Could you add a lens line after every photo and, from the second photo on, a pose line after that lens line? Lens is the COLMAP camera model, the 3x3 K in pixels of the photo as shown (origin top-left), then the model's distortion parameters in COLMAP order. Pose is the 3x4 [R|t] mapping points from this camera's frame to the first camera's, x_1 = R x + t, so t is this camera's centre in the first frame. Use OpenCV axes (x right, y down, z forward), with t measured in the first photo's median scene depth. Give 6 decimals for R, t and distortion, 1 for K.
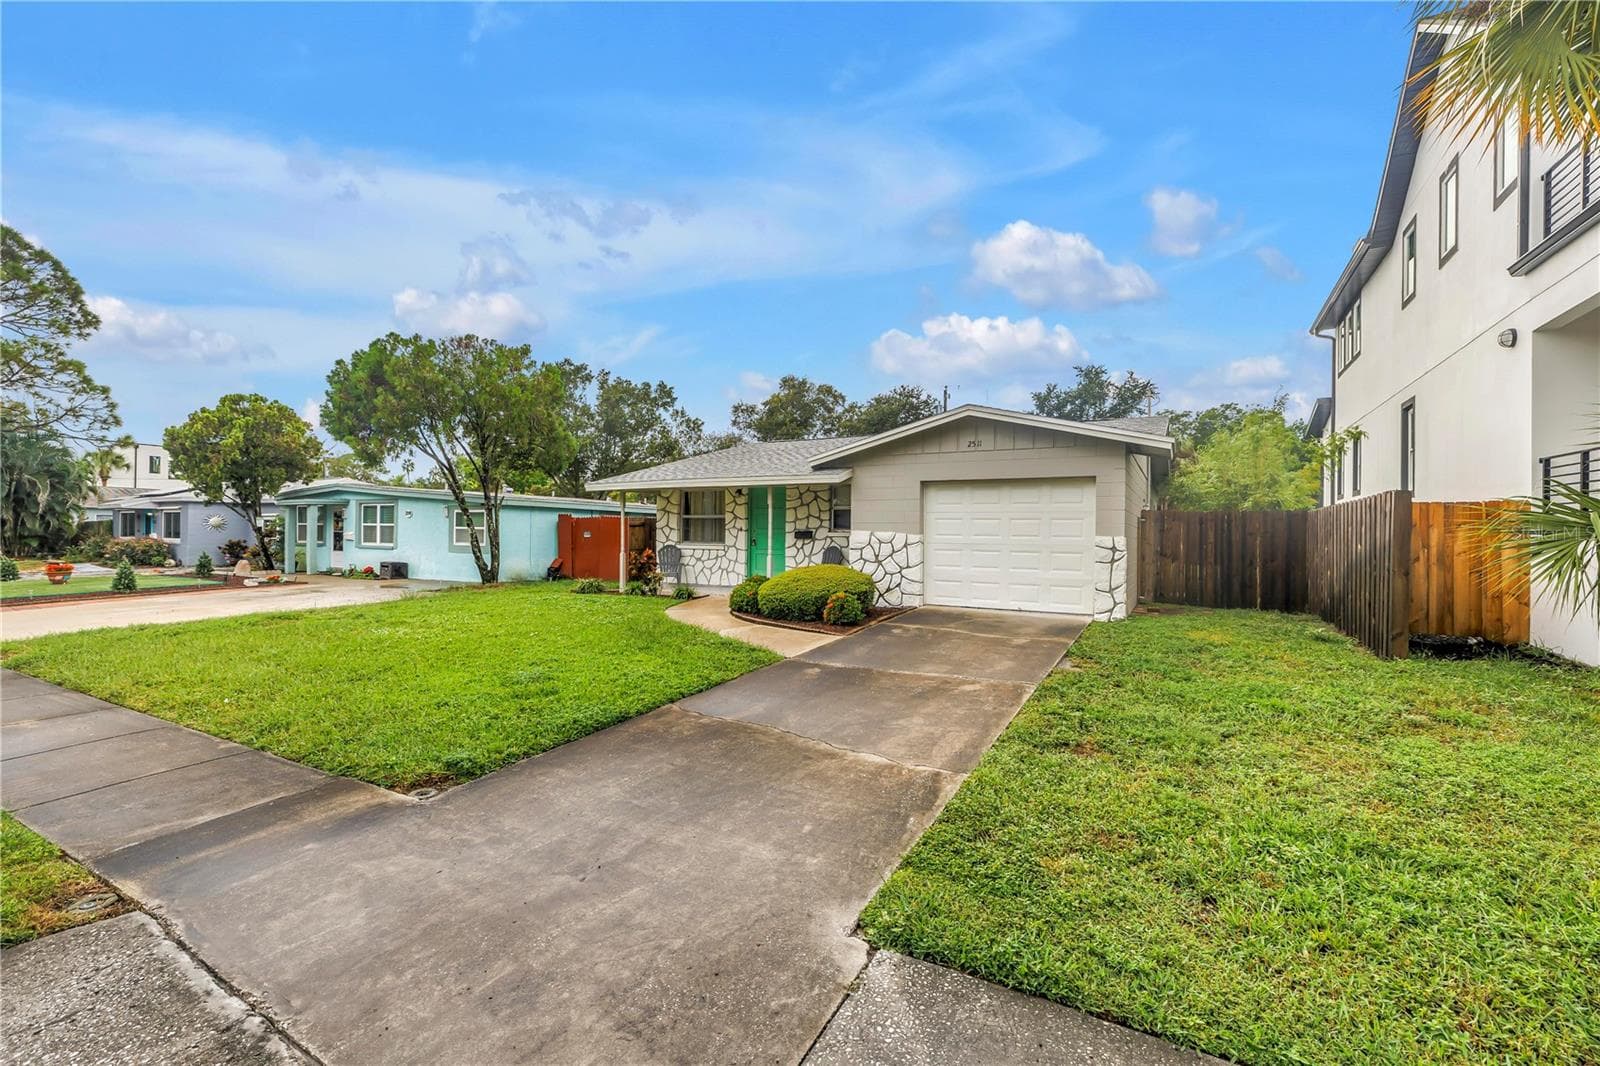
lens RADIAL K [[724.7, 0, 800.0], [0, 724.7, 533.0], [0, 0, 1]] dist [-0.000502, -0.000155]
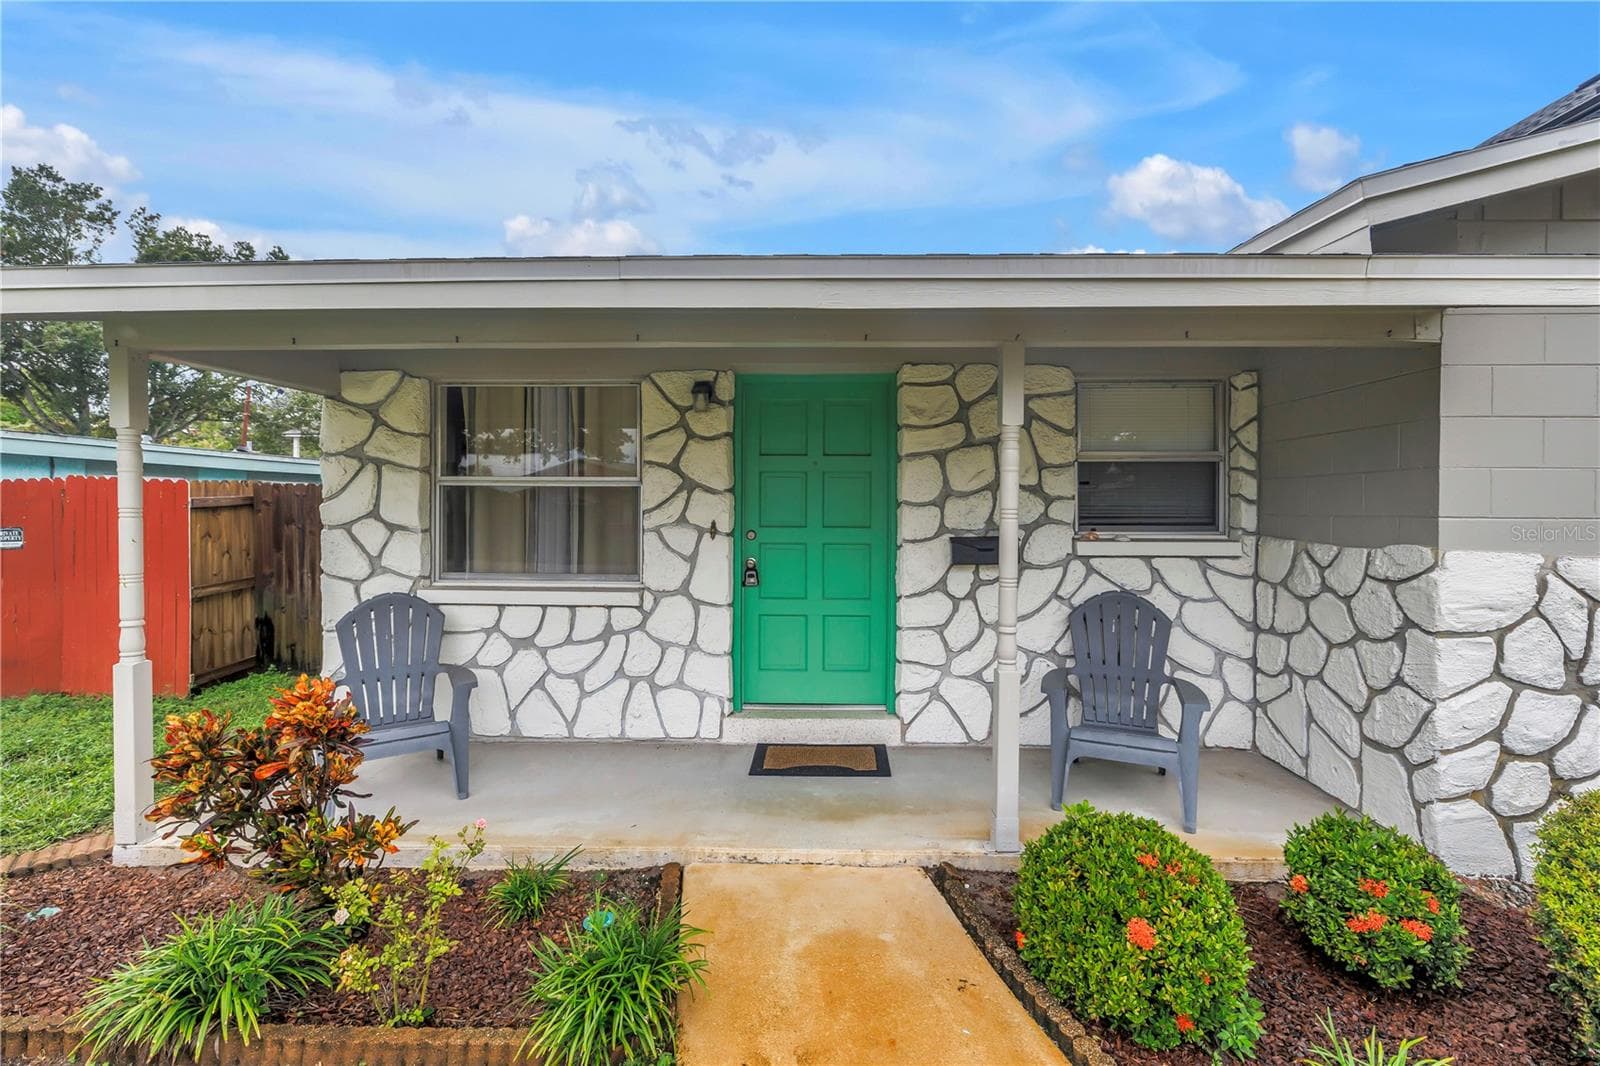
lens RADIAL K [[757.7, 0, 765.3], [0, 757.7, 511.6], [0, 0, 1]] dist [-0.001420, -0.000008]
pose [[0.887683, -0.008551, 0.460375, -0.190210], [0.002096, 0.999892, 0.014532, -0.015738], [-0.460450, -0.011935, 0.887606, 0.720363]]
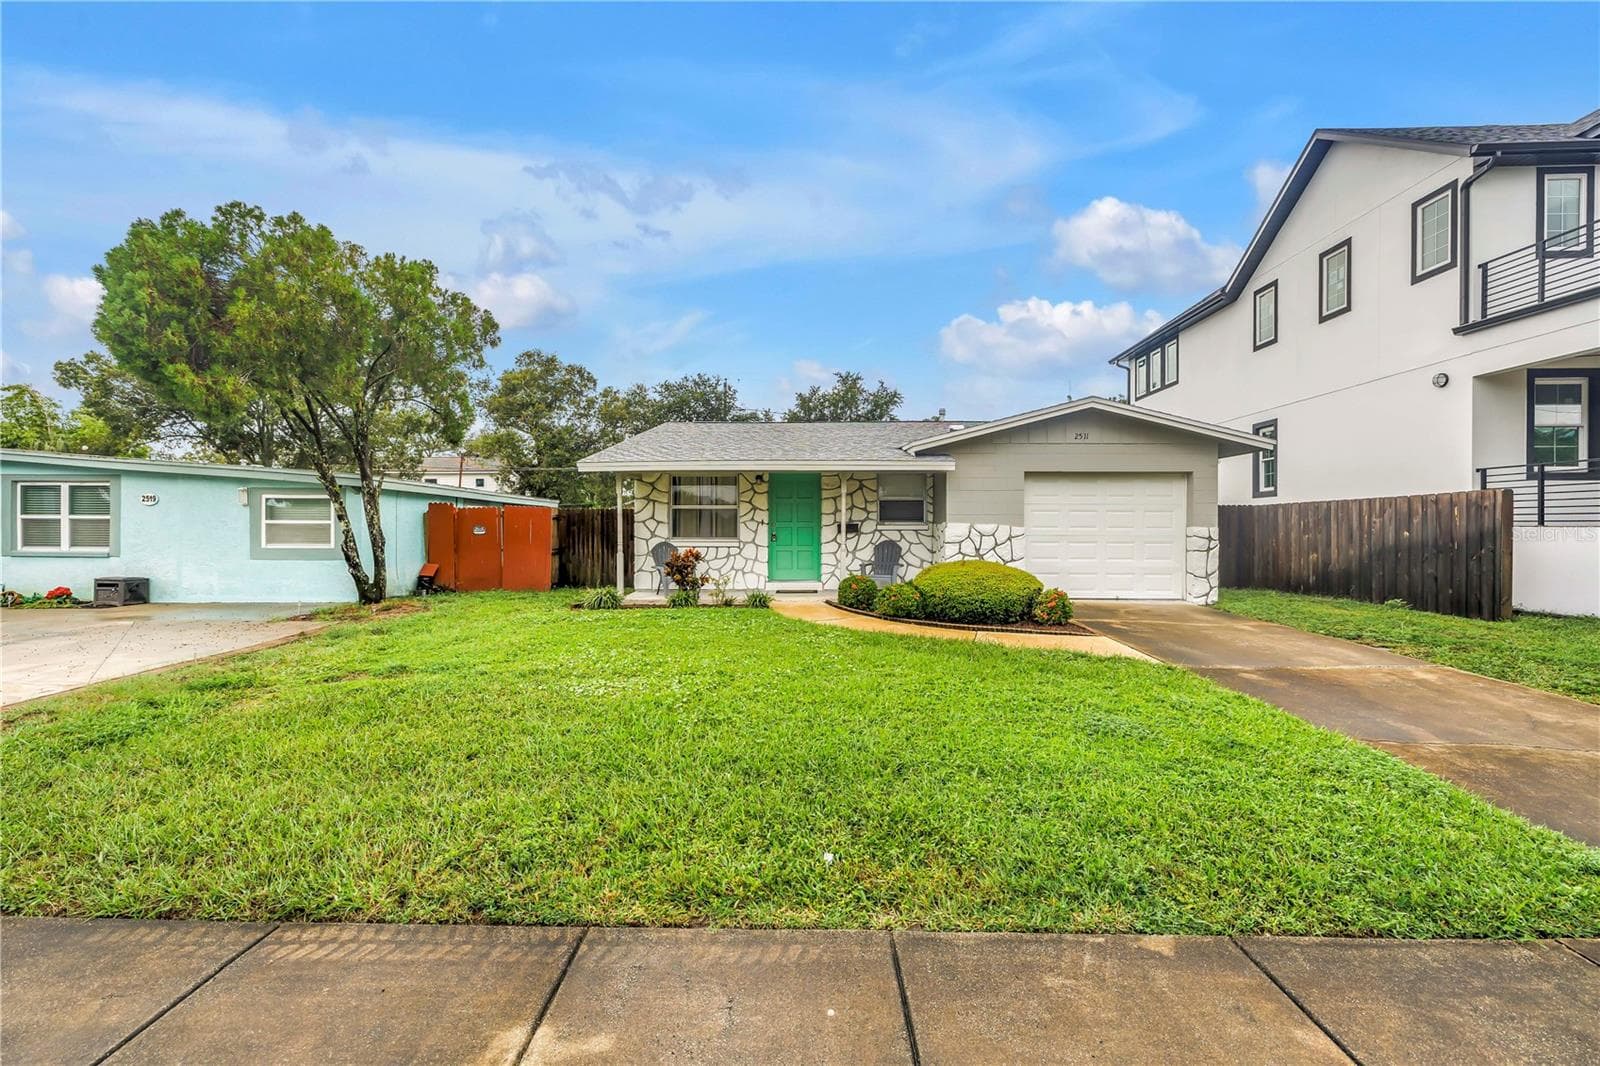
lens RADIAL K [[710.3, 0, 812.3], [0, 710.3, 533.2], [0, 0, 1]] dist [0.001684, 0.000649]
pose [[0.875091, -0.009683, 0.483862, -0.423878], [0.005900, 0.999939, 0.009340, 0.000231], [-0.483923, -0.005319, 0.875094, 0.234202]]
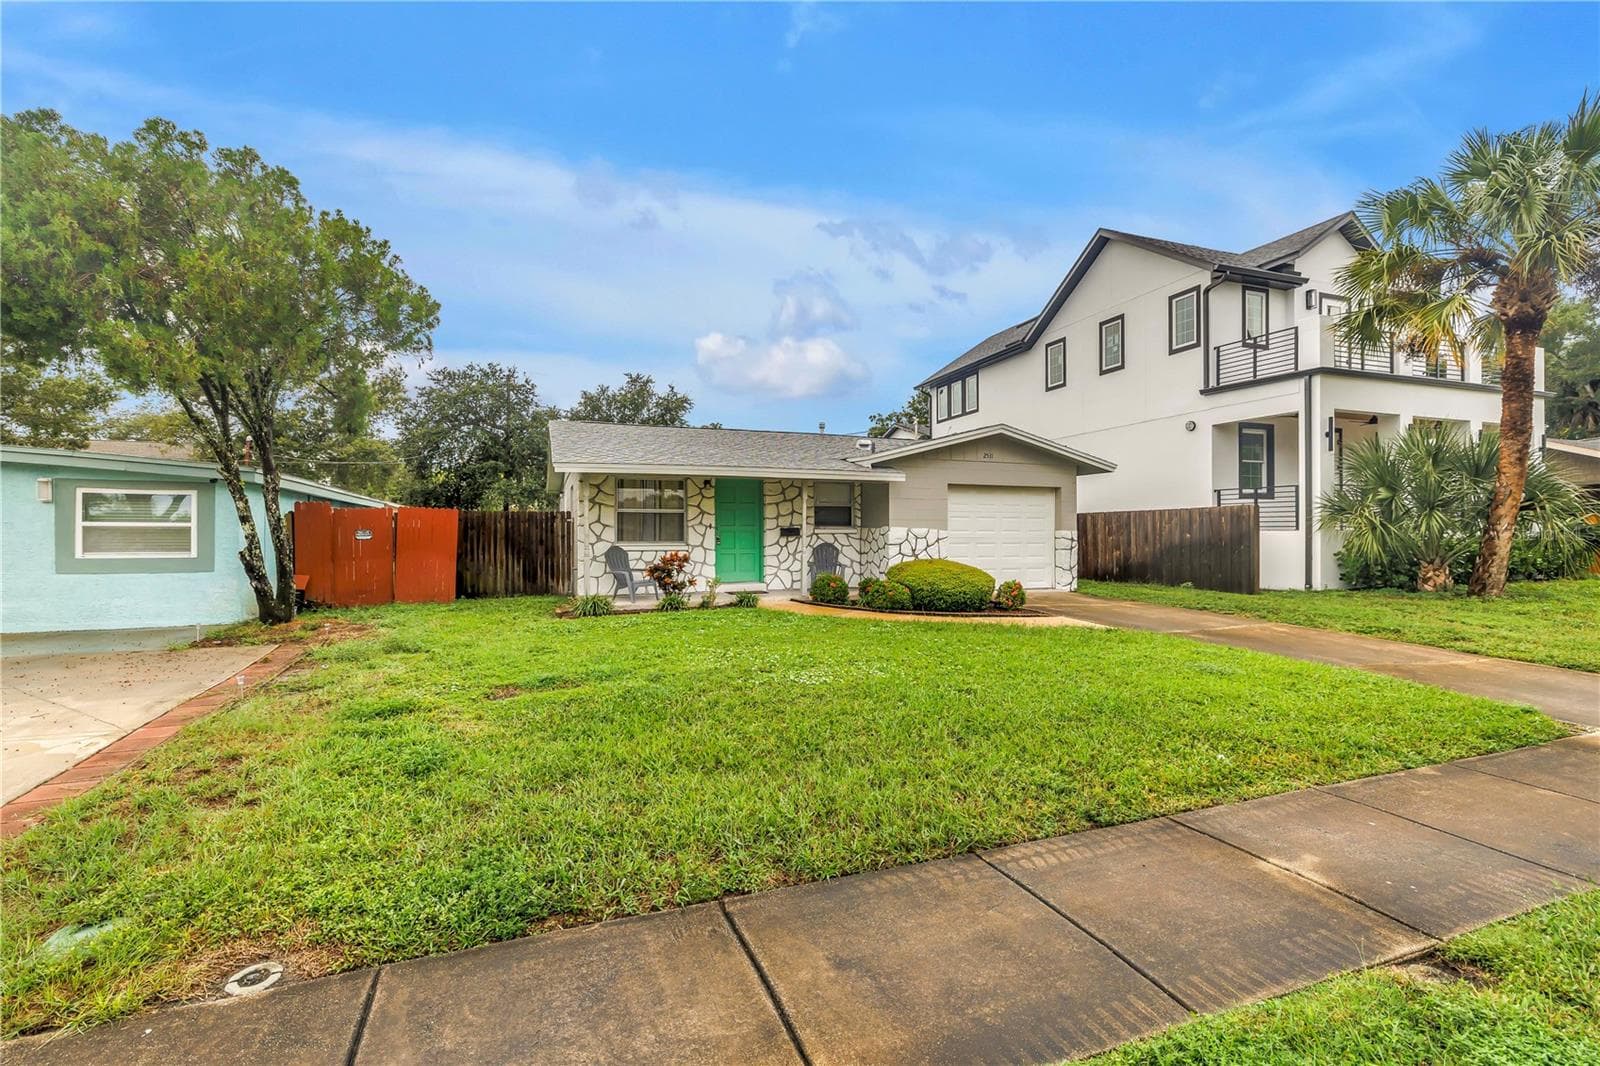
lens RADIAL K [[710.8, 0, 822.0], [0, 710.8, 530.9], [0, 0, 1]] dist [-0.000159, 0.000008]
pose [[0.619708, -0.004785, 0.784818, -0.652956], [0.005685, 0.999983, 0.001608, -0.000098], [-0.784812, 0.003465, 0.619724, 0.355807]]
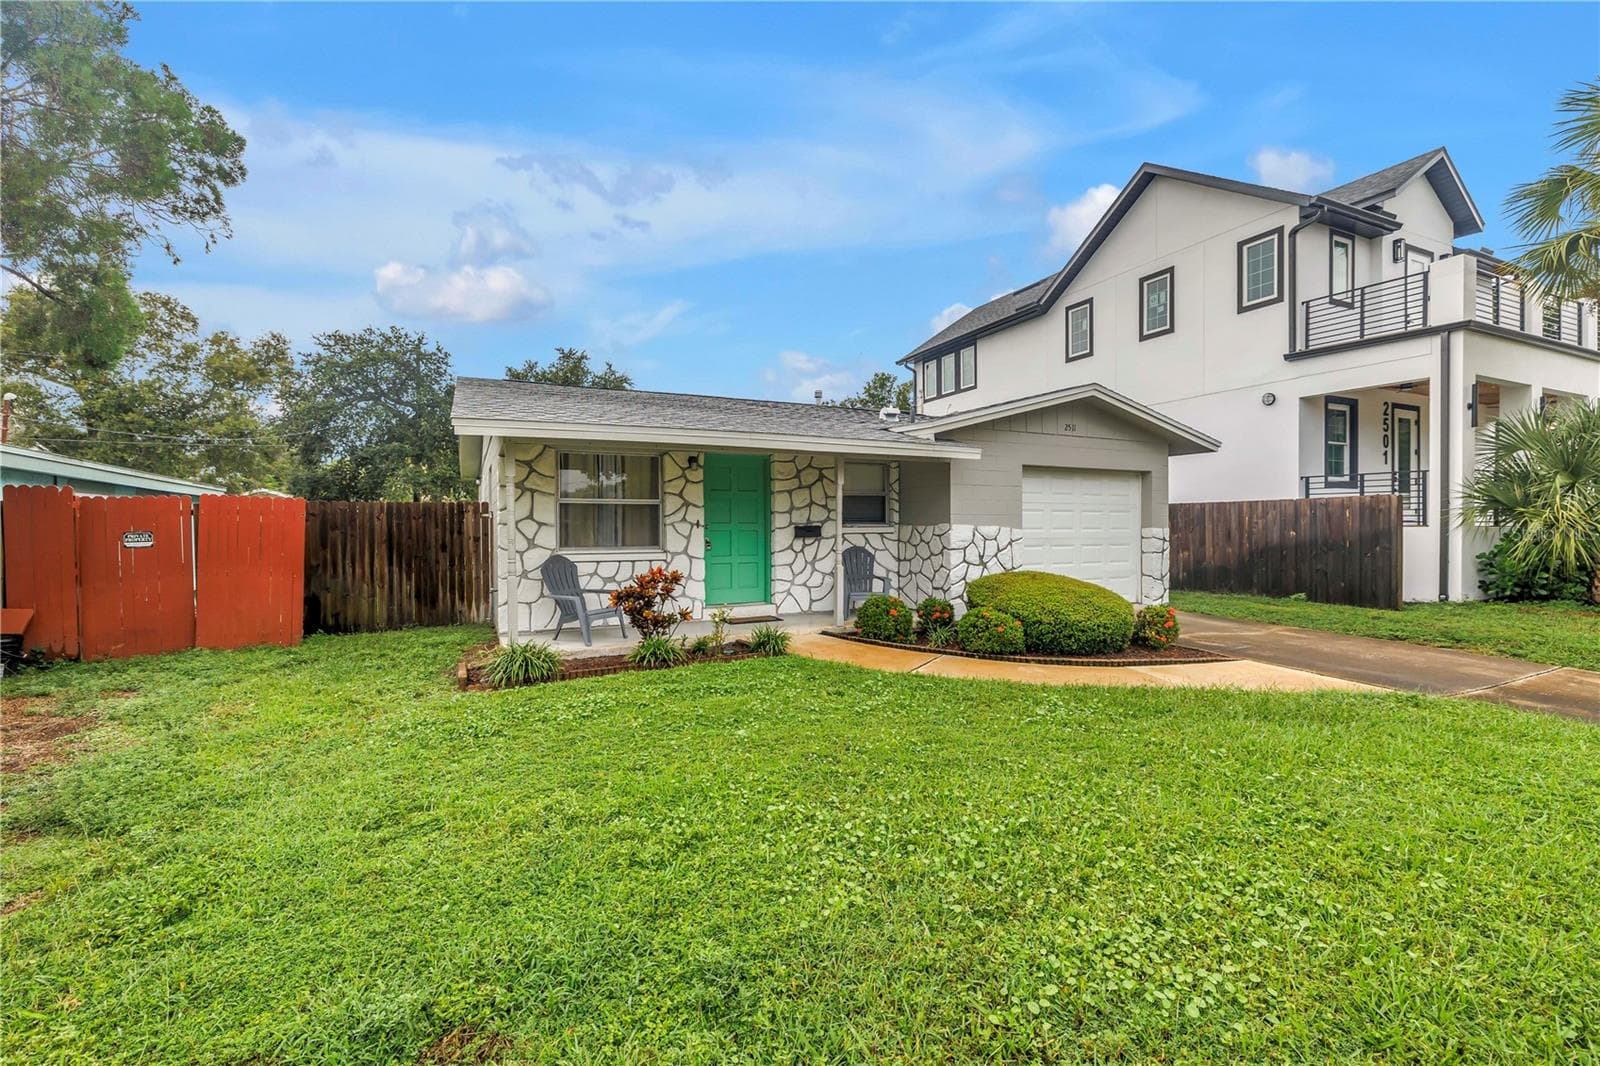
lens RADIAL K [[695.4, 0, 811.6], [0, 695.4, 531.9], [0, 0, 1]] dist [0.000755, 0.000187]
pose [[0.550811, -0.017650, 0.834443, -0.497401], [0.007642, 0.999841, 0.016104, -0.006994], [-0.834595, -0.002494, 0.550858, 0.589524]]
